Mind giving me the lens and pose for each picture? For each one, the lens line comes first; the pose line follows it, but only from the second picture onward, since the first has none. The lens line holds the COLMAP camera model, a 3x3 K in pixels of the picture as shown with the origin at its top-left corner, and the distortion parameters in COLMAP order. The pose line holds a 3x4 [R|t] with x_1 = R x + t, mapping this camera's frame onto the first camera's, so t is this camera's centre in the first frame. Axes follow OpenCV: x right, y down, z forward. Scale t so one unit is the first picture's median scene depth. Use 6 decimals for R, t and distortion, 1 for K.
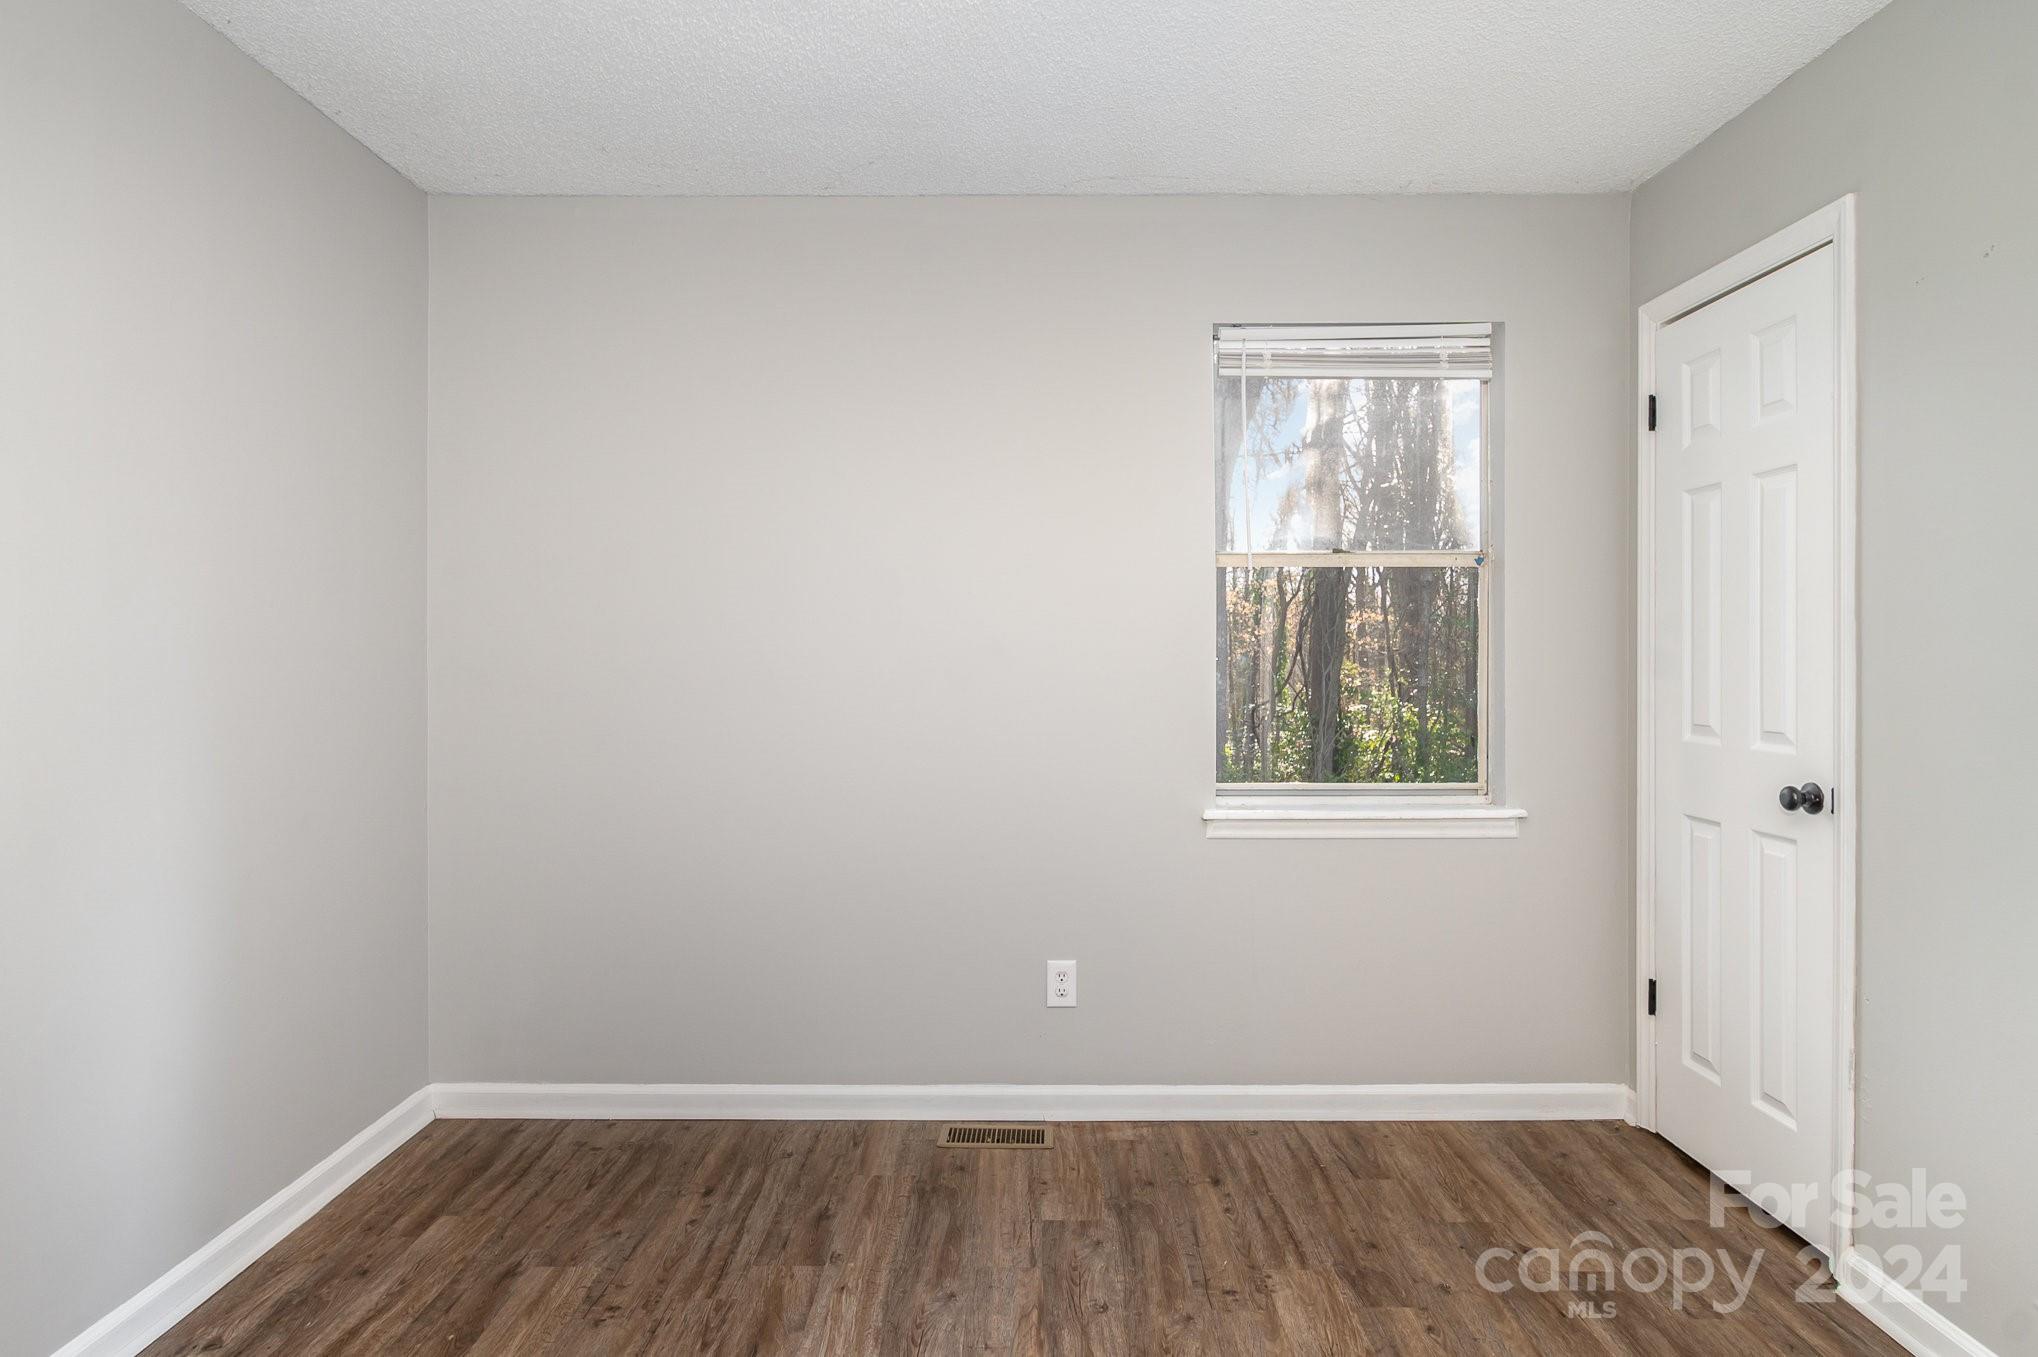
lens RADIAL K [[1105.2, 0, 1019.0], [0, 1105.2, 678.5], [0, 0, 1]] dist [-0.004542, -0.000720]
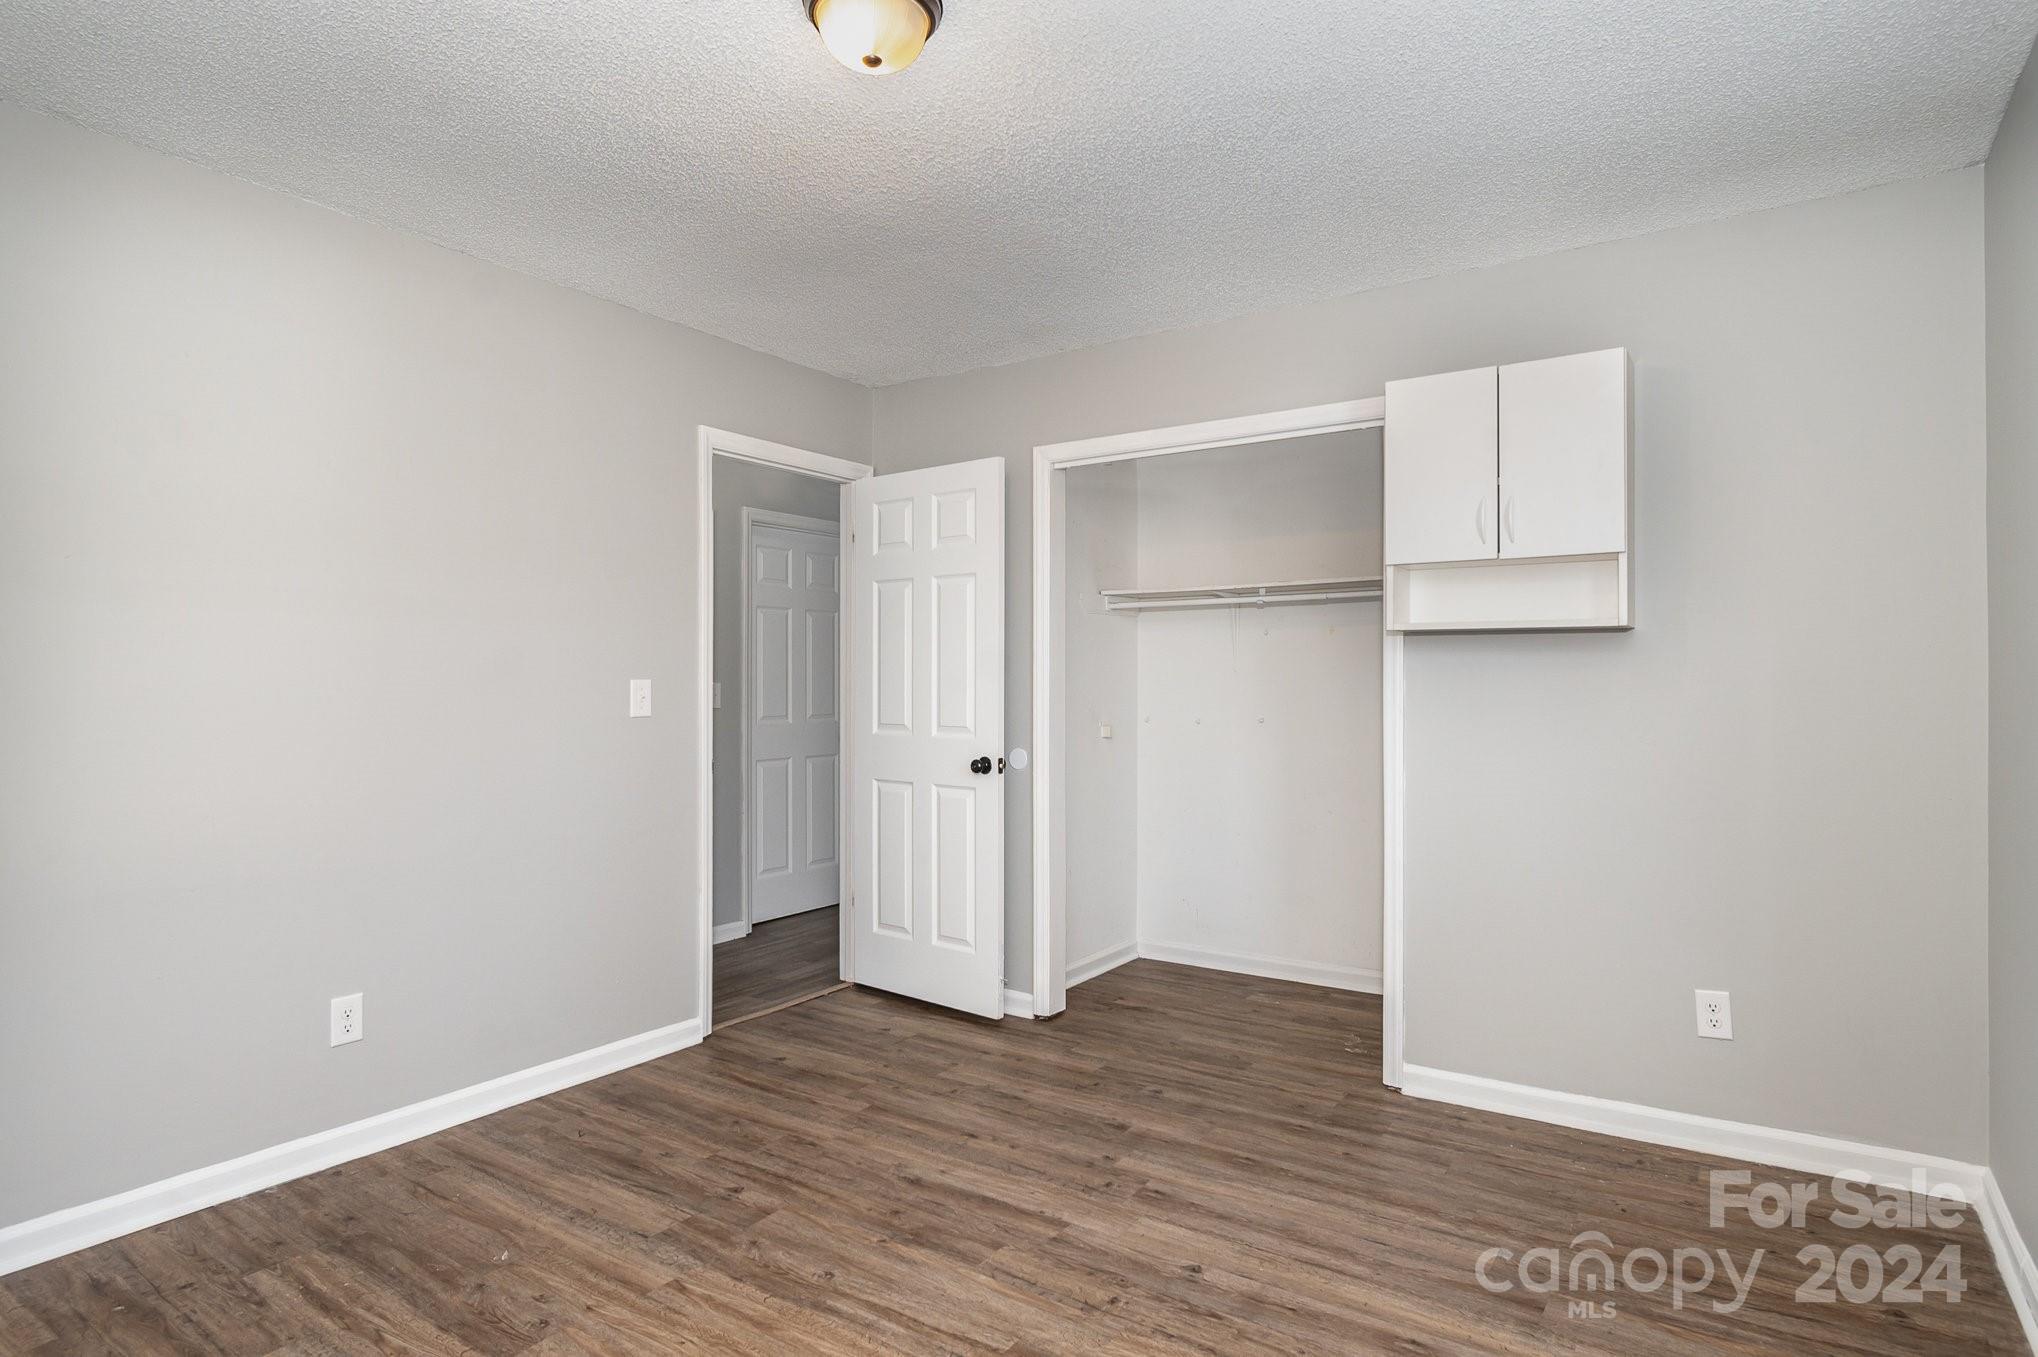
lens RADIAL K [[1105.2, 0, 1019.0], [0, 1105.2, 678.5], [0, 0, 1]] dist [-0.004542, -0.000720]
pose [[0.543987, 0.010919, 0.839023, -0.708868], [0.000420, 0.999912, -0.013285, -0.005193], [-0.839094, 0.007580, 0.543934, -0.002901]]
